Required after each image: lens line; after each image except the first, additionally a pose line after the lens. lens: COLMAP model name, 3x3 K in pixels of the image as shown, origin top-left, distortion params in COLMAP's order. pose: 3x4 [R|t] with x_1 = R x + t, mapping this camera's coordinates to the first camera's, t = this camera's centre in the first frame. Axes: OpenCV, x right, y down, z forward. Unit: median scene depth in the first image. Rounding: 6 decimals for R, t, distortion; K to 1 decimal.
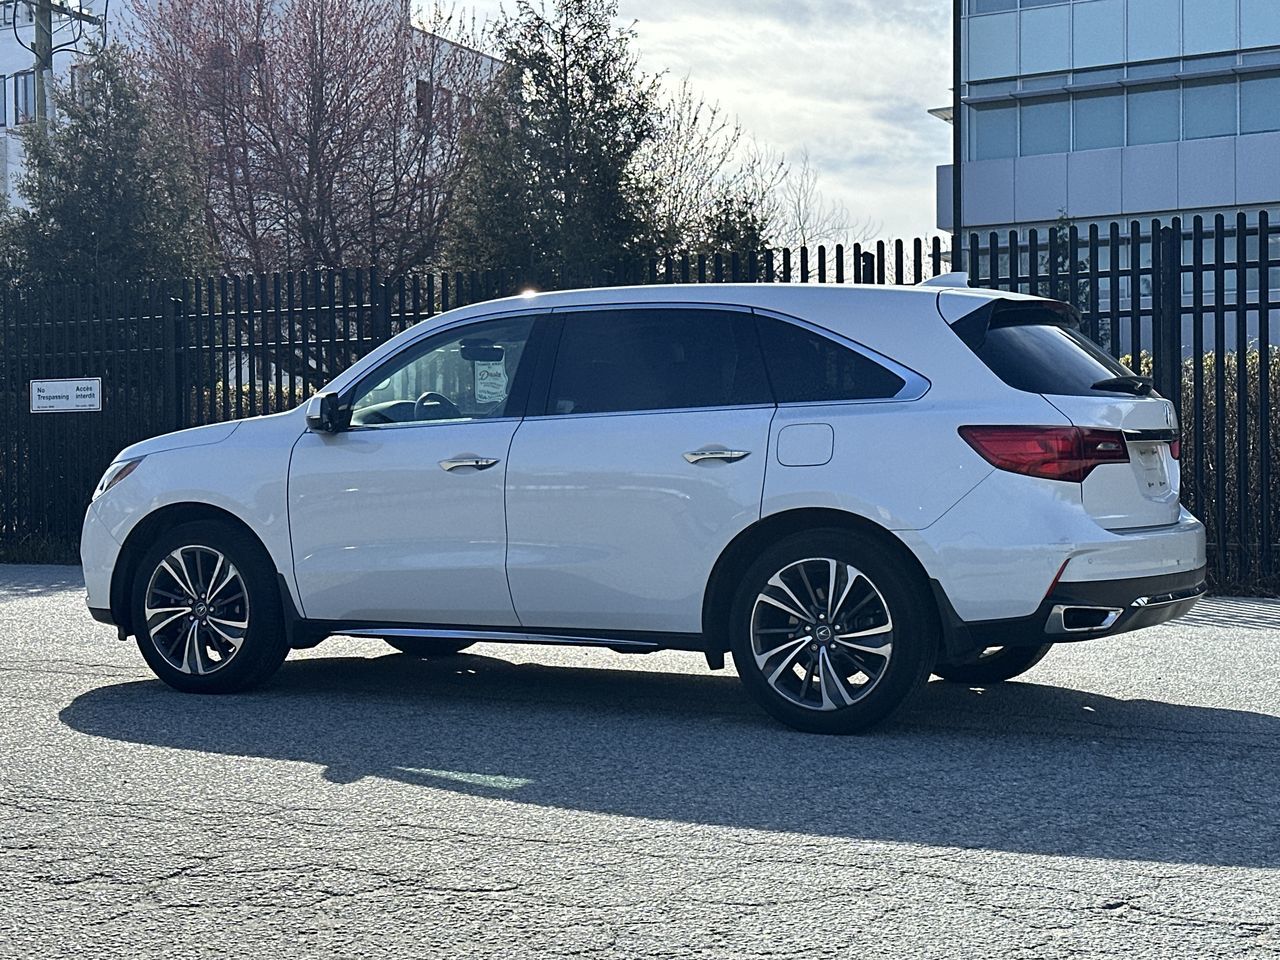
lens RADIAL K [[1992.9, 0, 640.0], [0, 1992.9, 480.0], [0, 0, 1]] dist [0.137127, 0.035270]
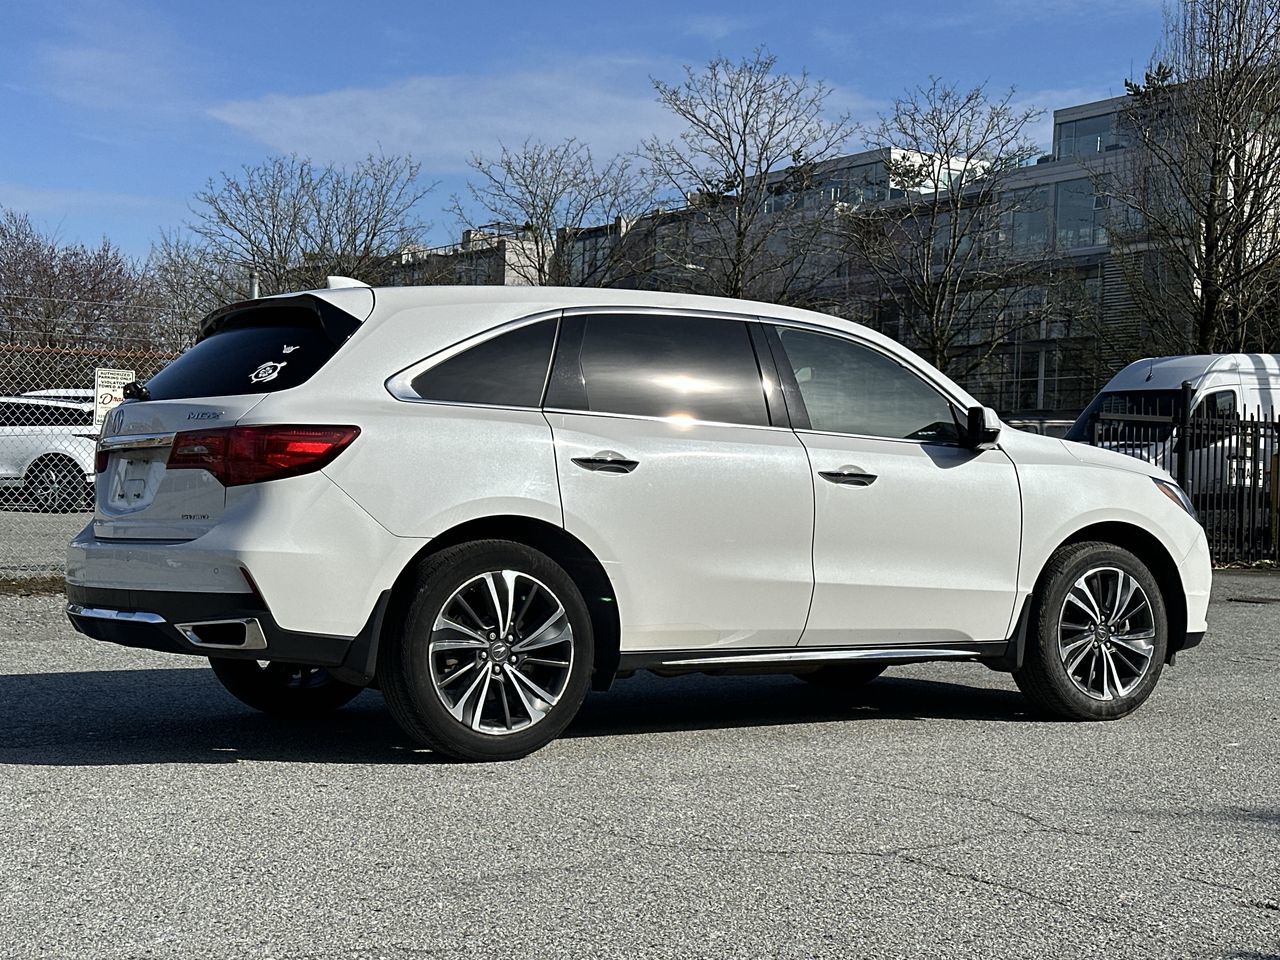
lens RADIAL K [[1858.6, 0, 672.5], [0, 1858.6, 478.1], [0, 0, 1]] dist [0.171595, 0.008594]
pose [[-0.496258, -0.015799, -0.868031, 0.876238], [-0.022793, 0.999727, -0.005165, -0.007161], [0.867876, 0.017222, -0.496483, 1.628719]]
